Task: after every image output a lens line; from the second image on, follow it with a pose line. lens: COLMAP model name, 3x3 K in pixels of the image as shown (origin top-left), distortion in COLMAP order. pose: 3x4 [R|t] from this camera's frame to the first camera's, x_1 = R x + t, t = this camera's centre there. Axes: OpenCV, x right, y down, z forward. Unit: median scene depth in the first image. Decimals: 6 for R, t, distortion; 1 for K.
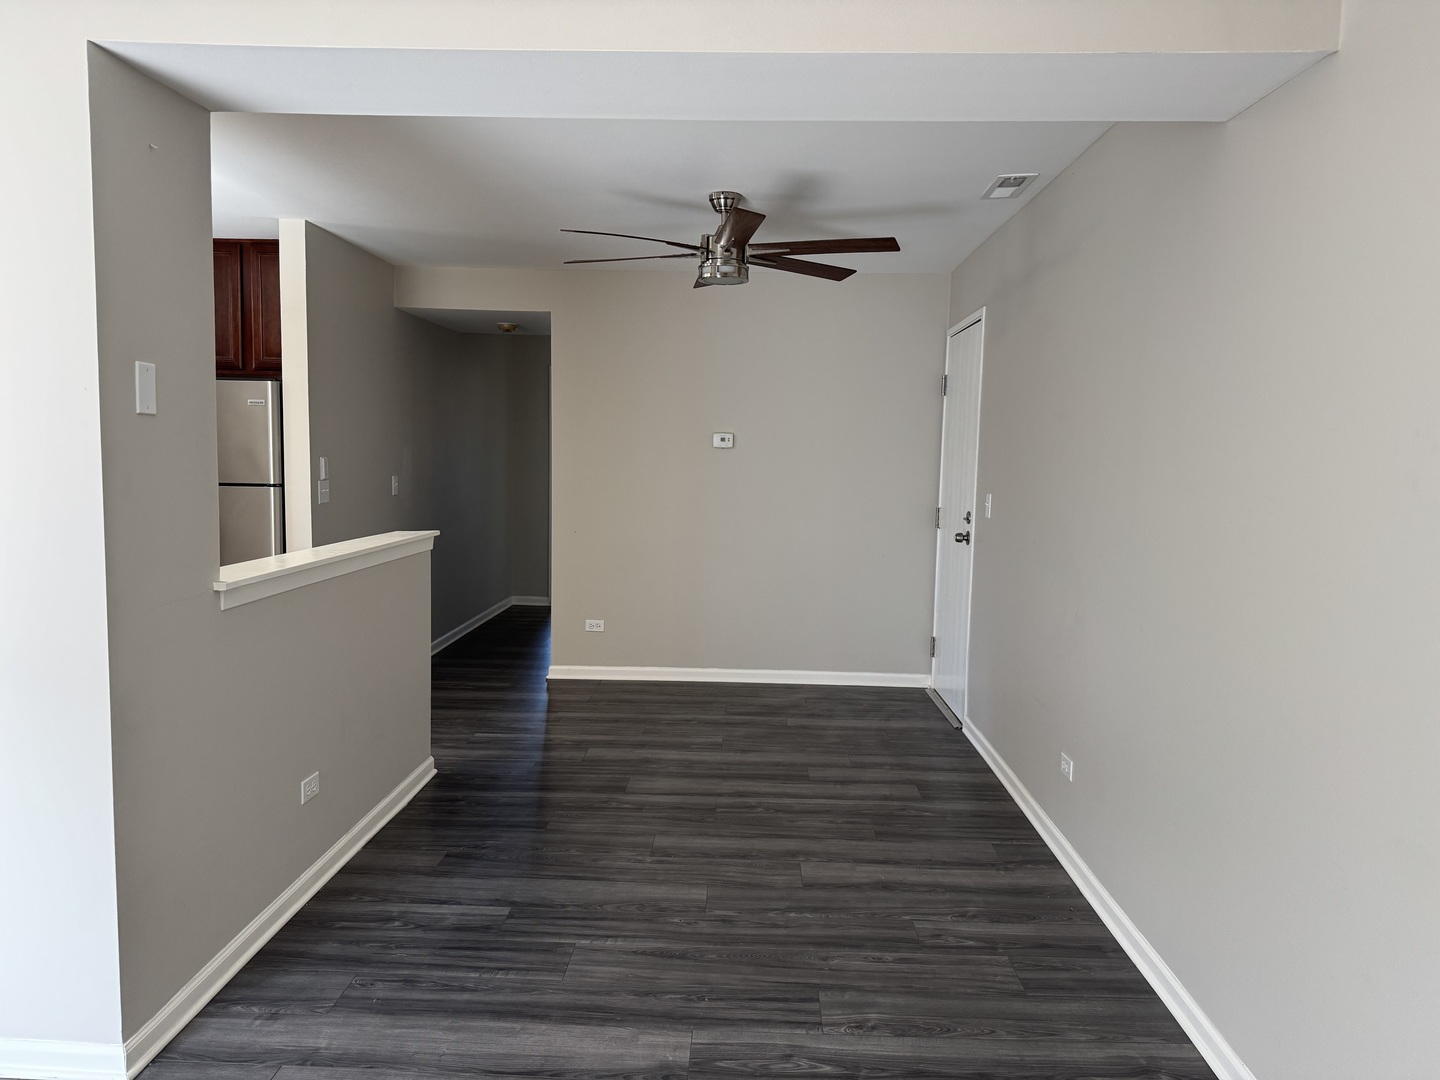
lens RADIAL K [[1017.2, 0, 720.0], [0, 1017.2, 540.0], [0, 0, 1]] dist [0.072777, -0.062776]
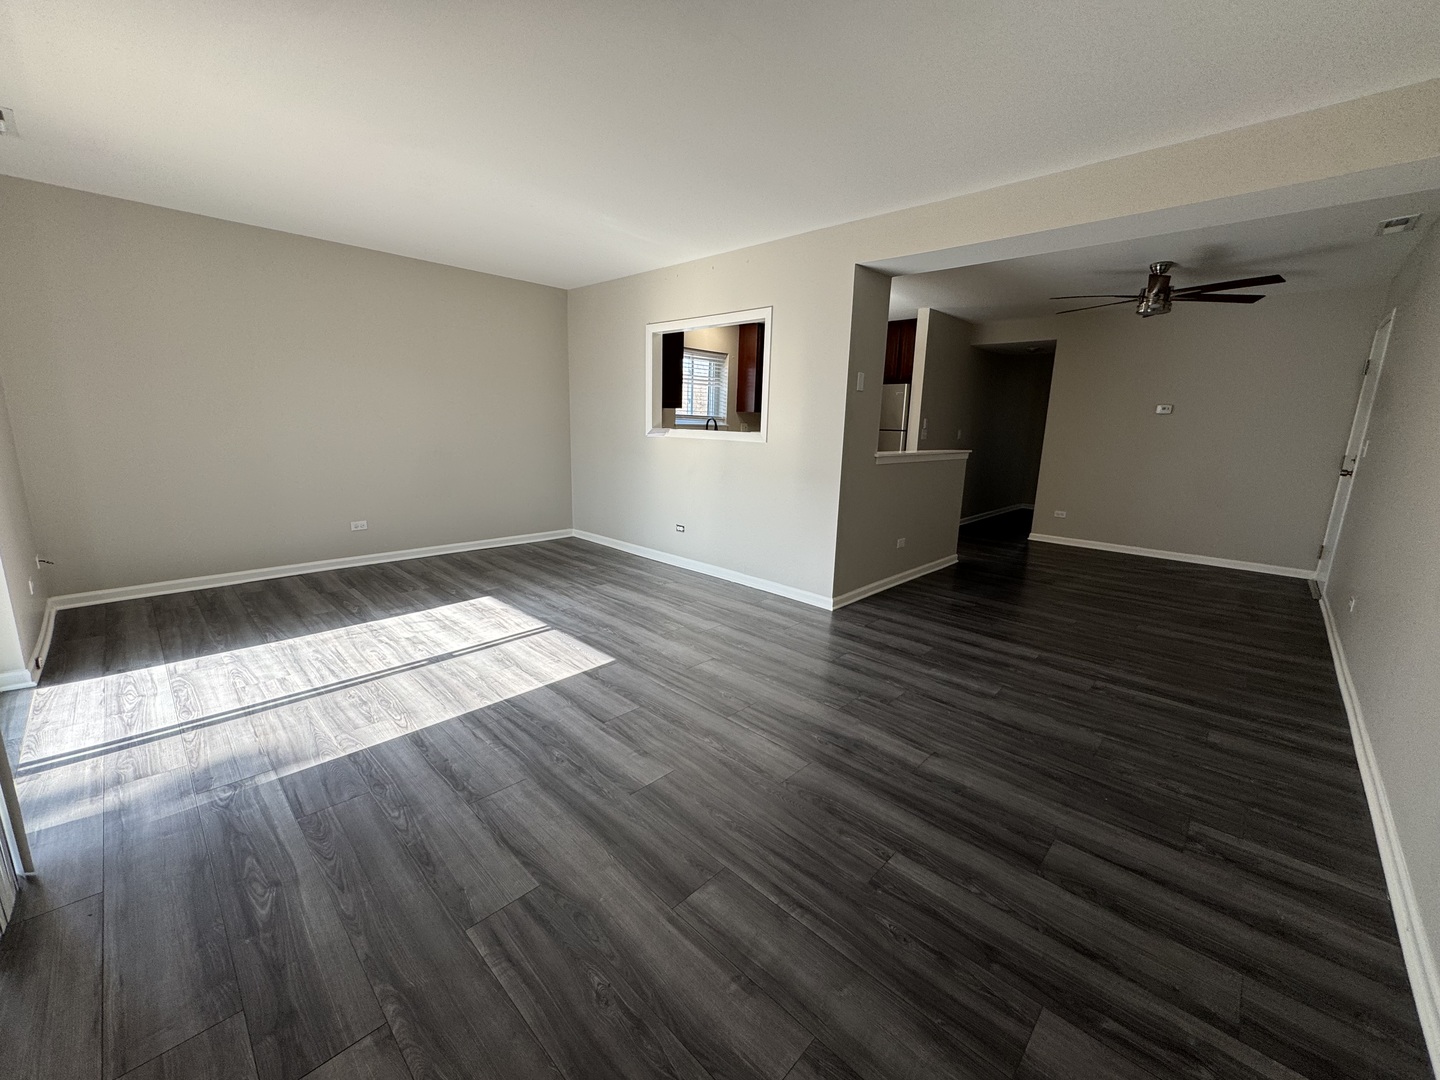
lens RADIAL K [[568.8, 0, 720.0], [0, 568.8, 540.0], [0, 0, 1]] dist [0.001433, -0.000231]
pose [[0.747122, 0.137701, -0.650267, 0.156471], [-0.070733, 0.989221, 0.128209, 0.073114], [0.660913, -0.049792, 0.748809, -0.299691]]
